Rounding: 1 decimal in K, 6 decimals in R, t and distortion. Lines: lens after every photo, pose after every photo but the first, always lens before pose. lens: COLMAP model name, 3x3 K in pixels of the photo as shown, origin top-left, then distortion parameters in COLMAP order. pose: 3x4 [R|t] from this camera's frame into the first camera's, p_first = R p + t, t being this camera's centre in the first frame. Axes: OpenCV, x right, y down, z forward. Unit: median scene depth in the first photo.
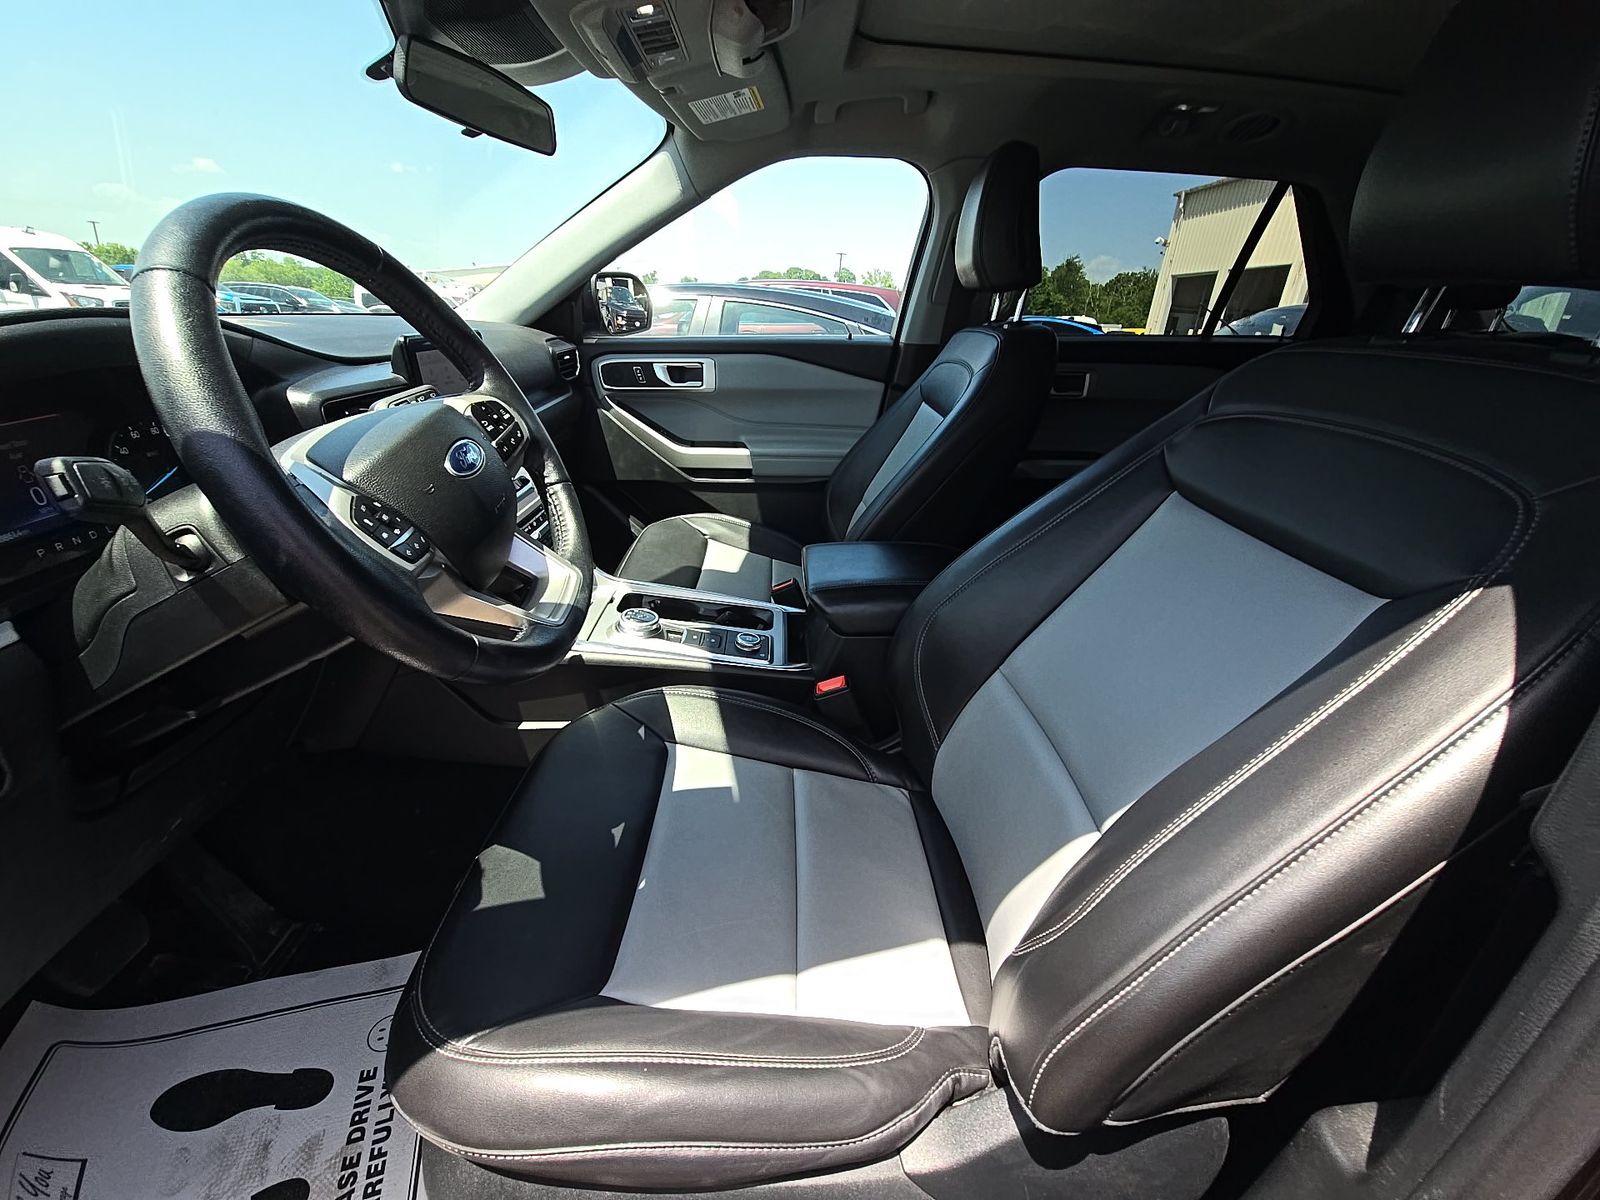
lens RADIAL K [[642.0, 0, 799.1], [0, 642.0, 584.6], [0, 0, 1]] dist [0.010923, -0.007415]
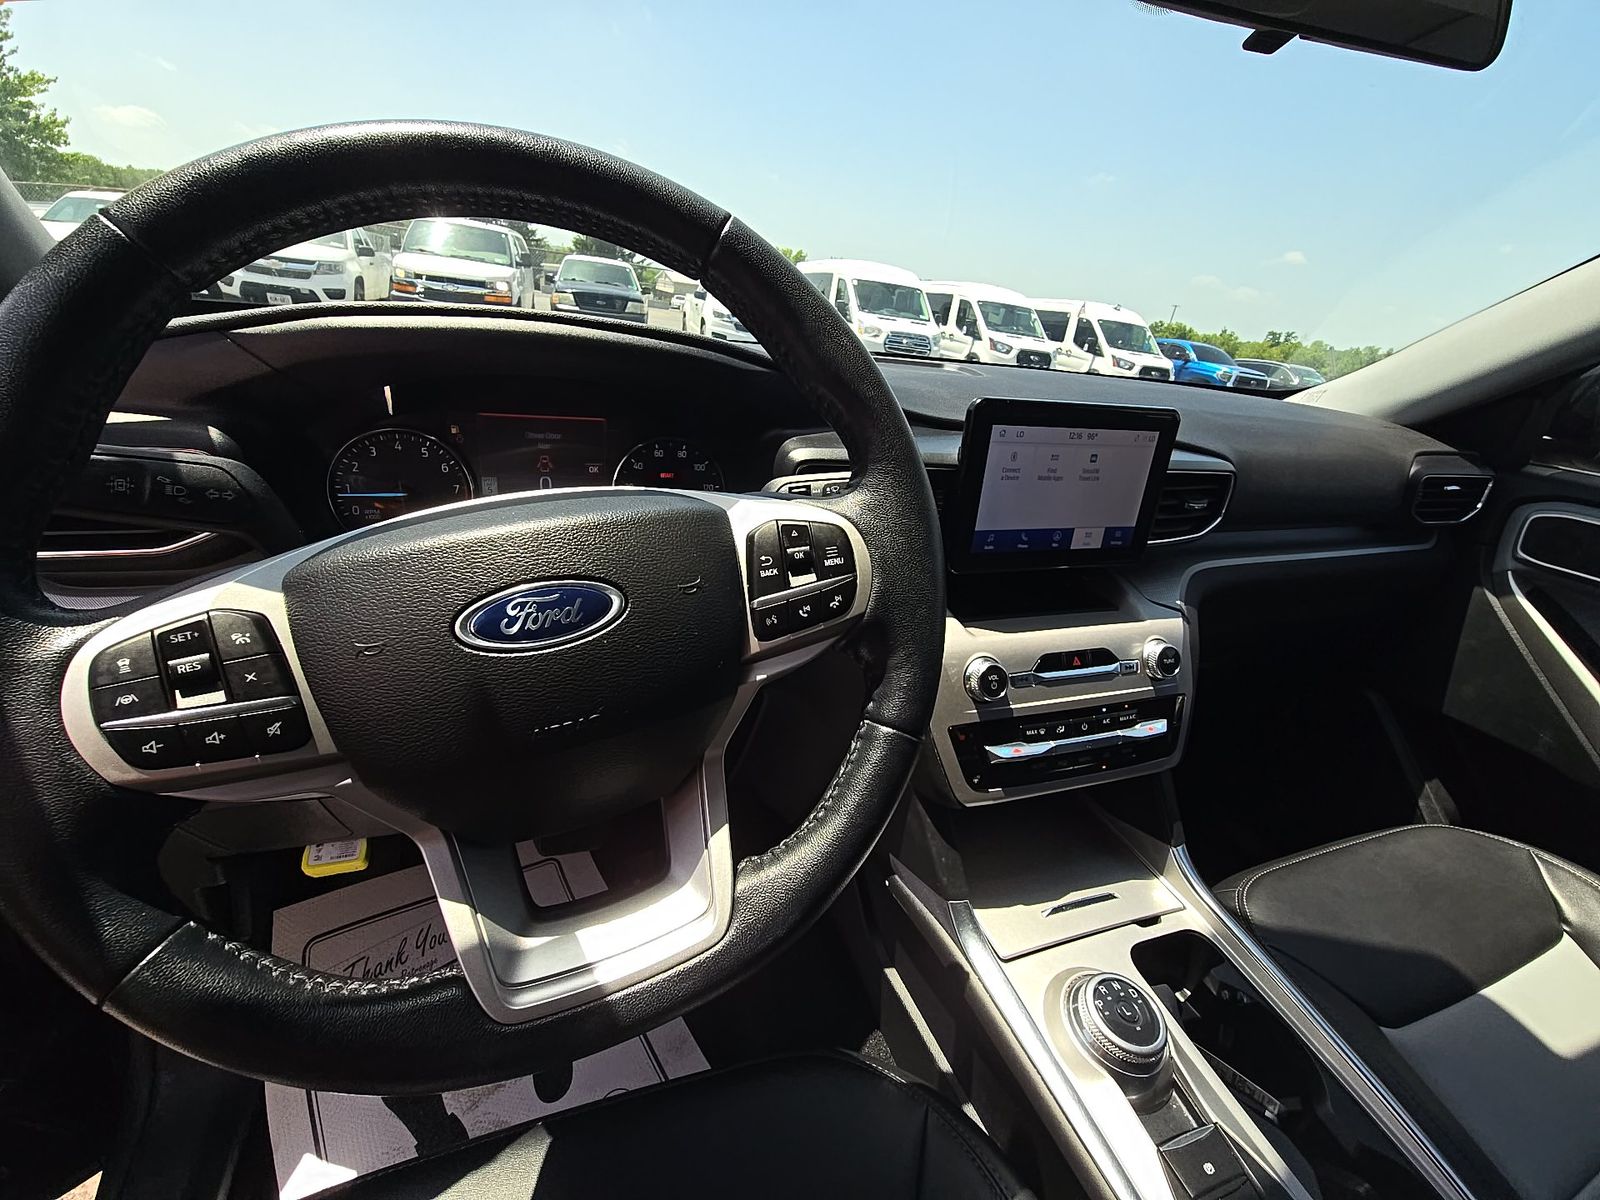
lens RADIAL K [[642.0, 0, 794.0], [0, 642.0, 584.9], [0, 0, 1]] dist [0.010923, -0.007415]
pose [[0.305010, 0.364391, -0.879879, -0.020463], [-0.455456, 0.867211, 0.201261, -0.220569], [0.836378, 0.339360, 0.430472, 0.515749]]
